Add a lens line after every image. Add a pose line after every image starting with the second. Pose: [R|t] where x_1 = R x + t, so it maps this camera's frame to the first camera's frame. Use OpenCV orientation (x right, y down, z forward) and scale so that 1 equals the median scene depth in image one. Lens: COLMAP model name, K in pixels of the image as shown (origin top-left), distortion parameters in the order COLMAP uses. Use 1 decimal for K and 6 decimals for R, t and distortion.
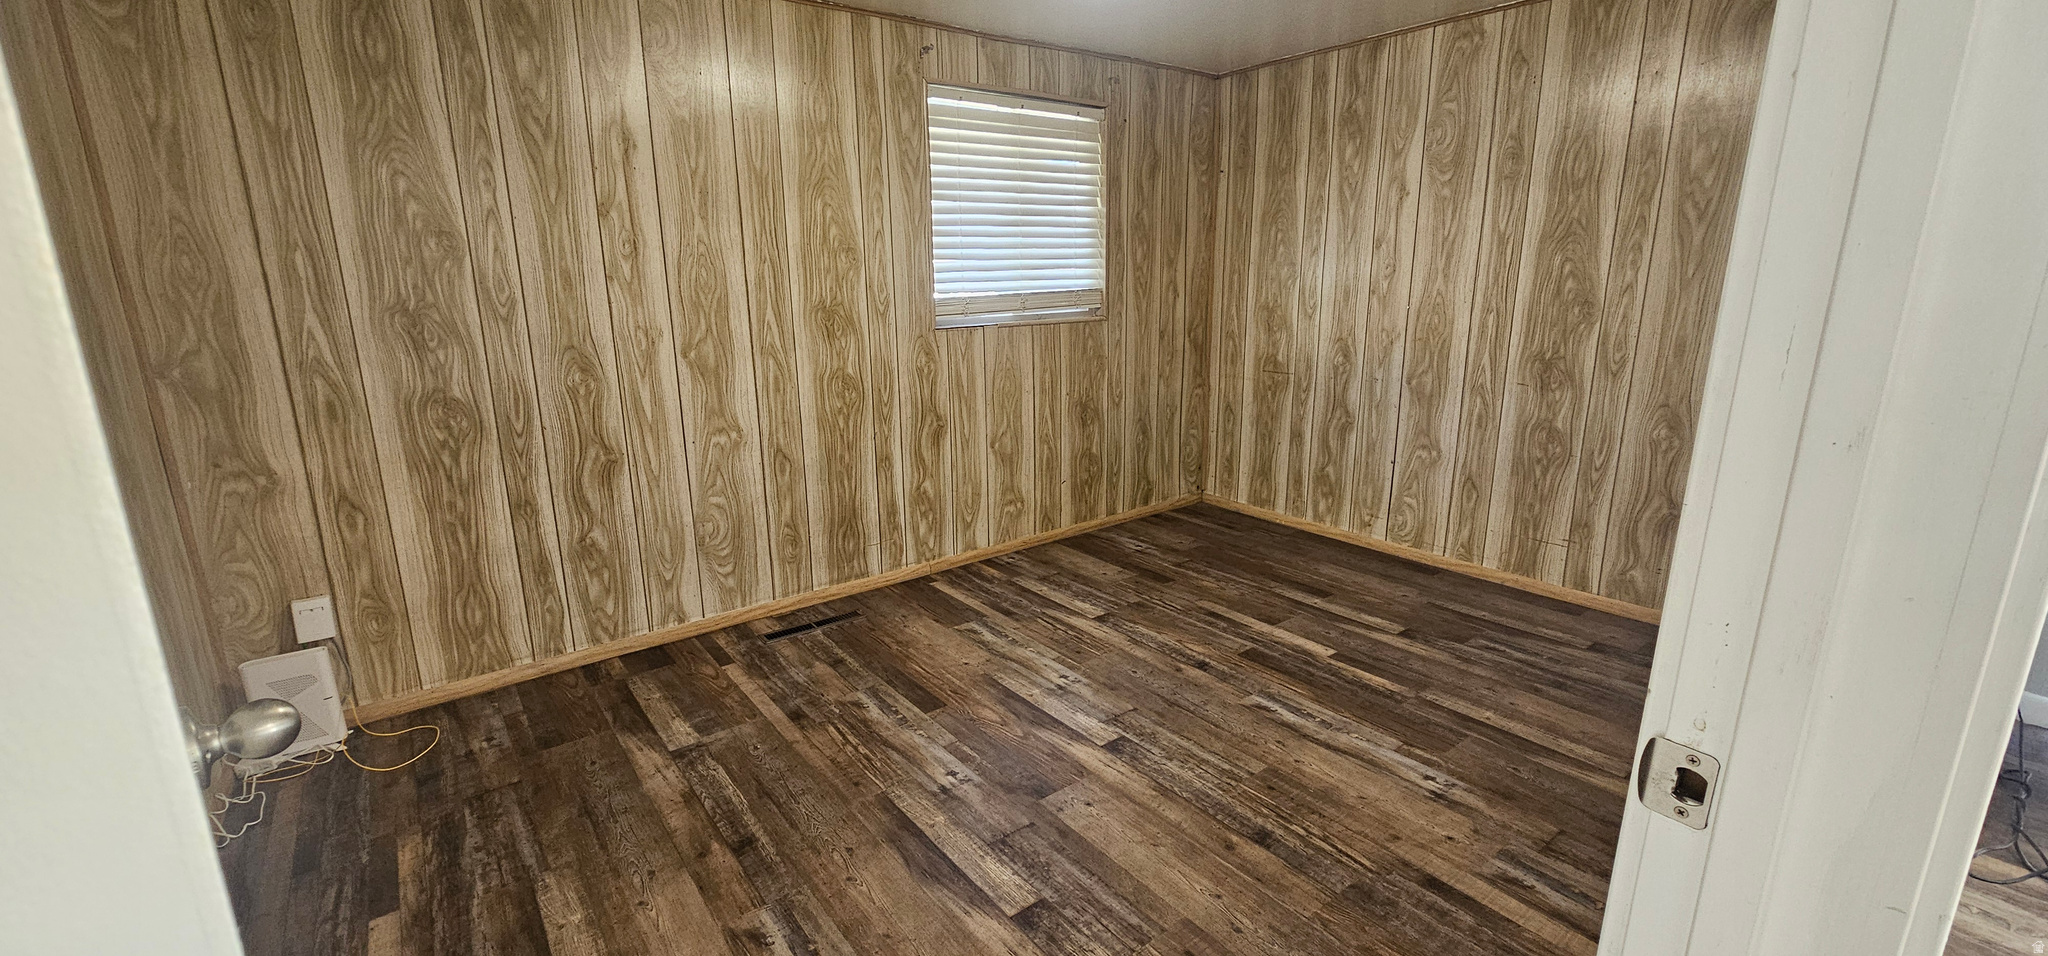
lens RADIAL K [[842.2, 0, 1020.2], [0, 842.2, 481.5], [0, 0, 1]] dist [-0.004267, -0.000102]
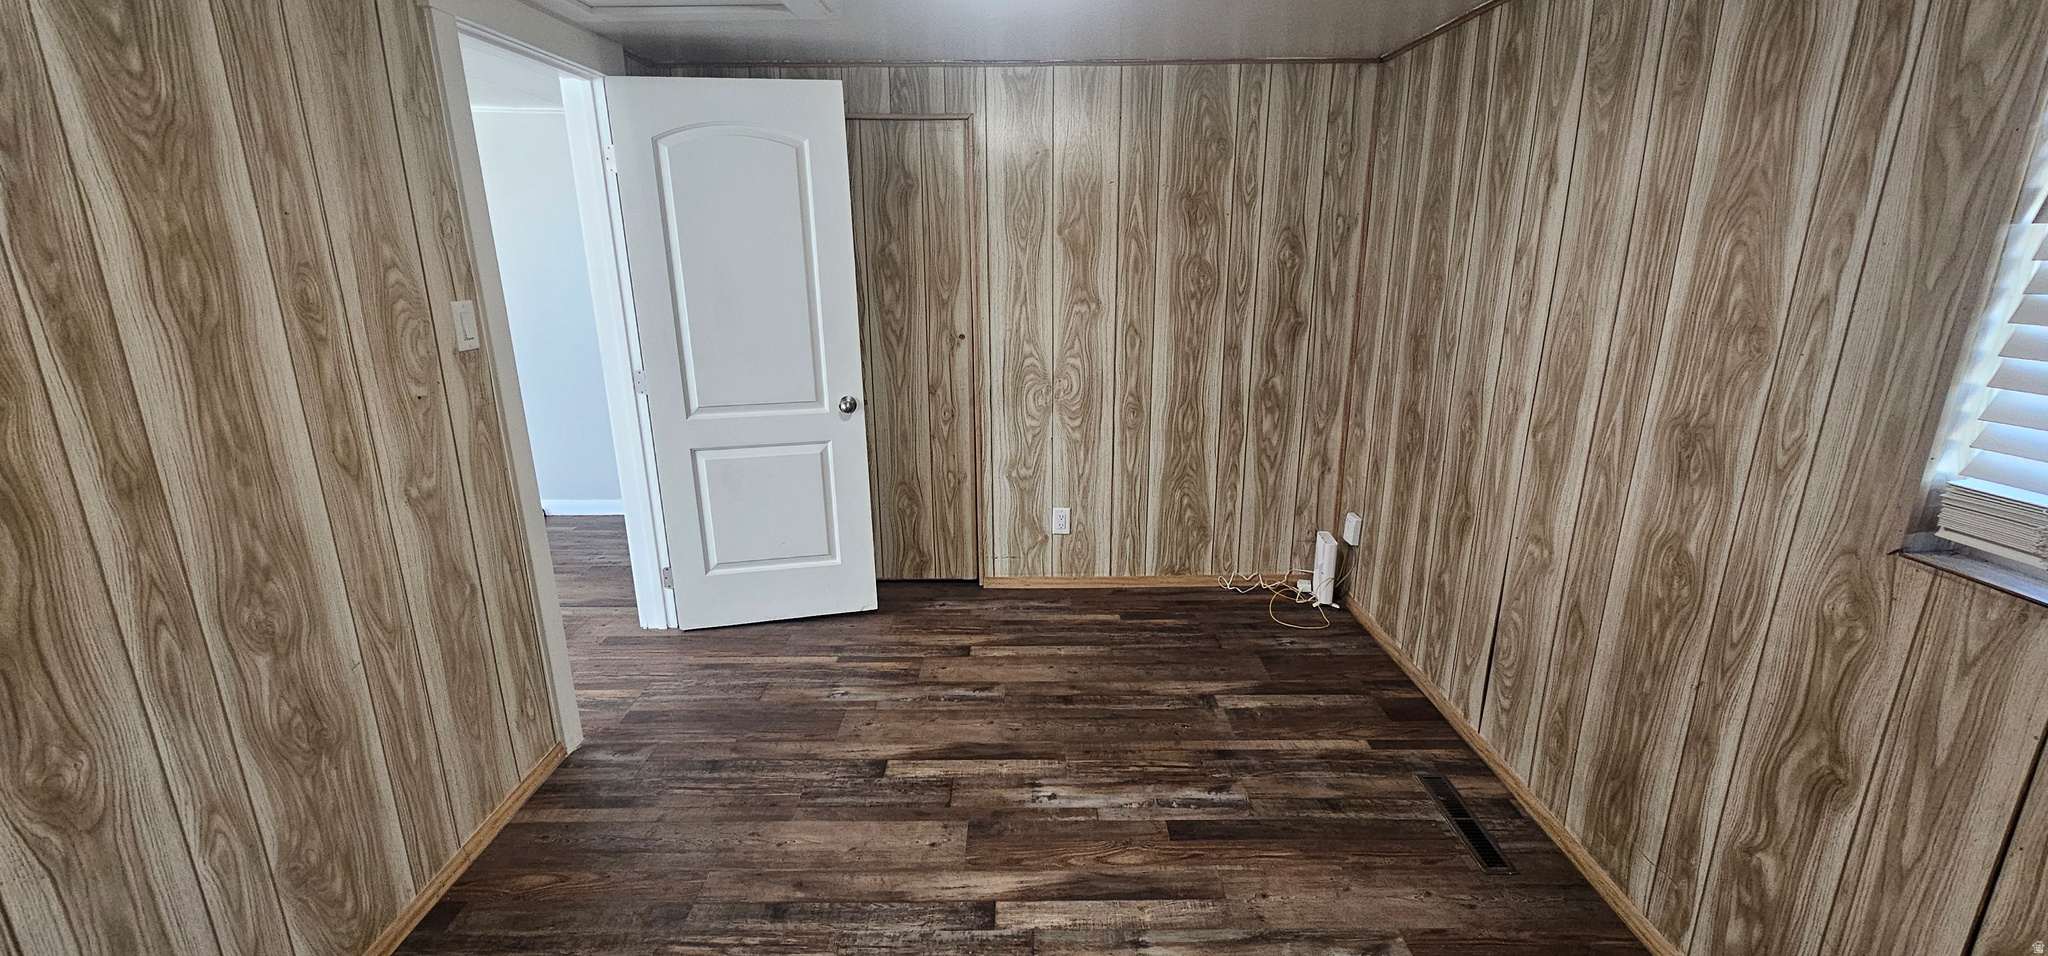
lens RADIAL K [[842.2, 0, 1029.0], [0, 842.2, 481.2], [0, 0, 1]] dist [-0.004267, -0.000102]
pose [[-0.606822, 0.235728, -0.759078, 0.578670], [-0.181926, 0.888466, 0.421345, -0.406741], [0.773737, 0.393777, -0.496256, 1.175402]]
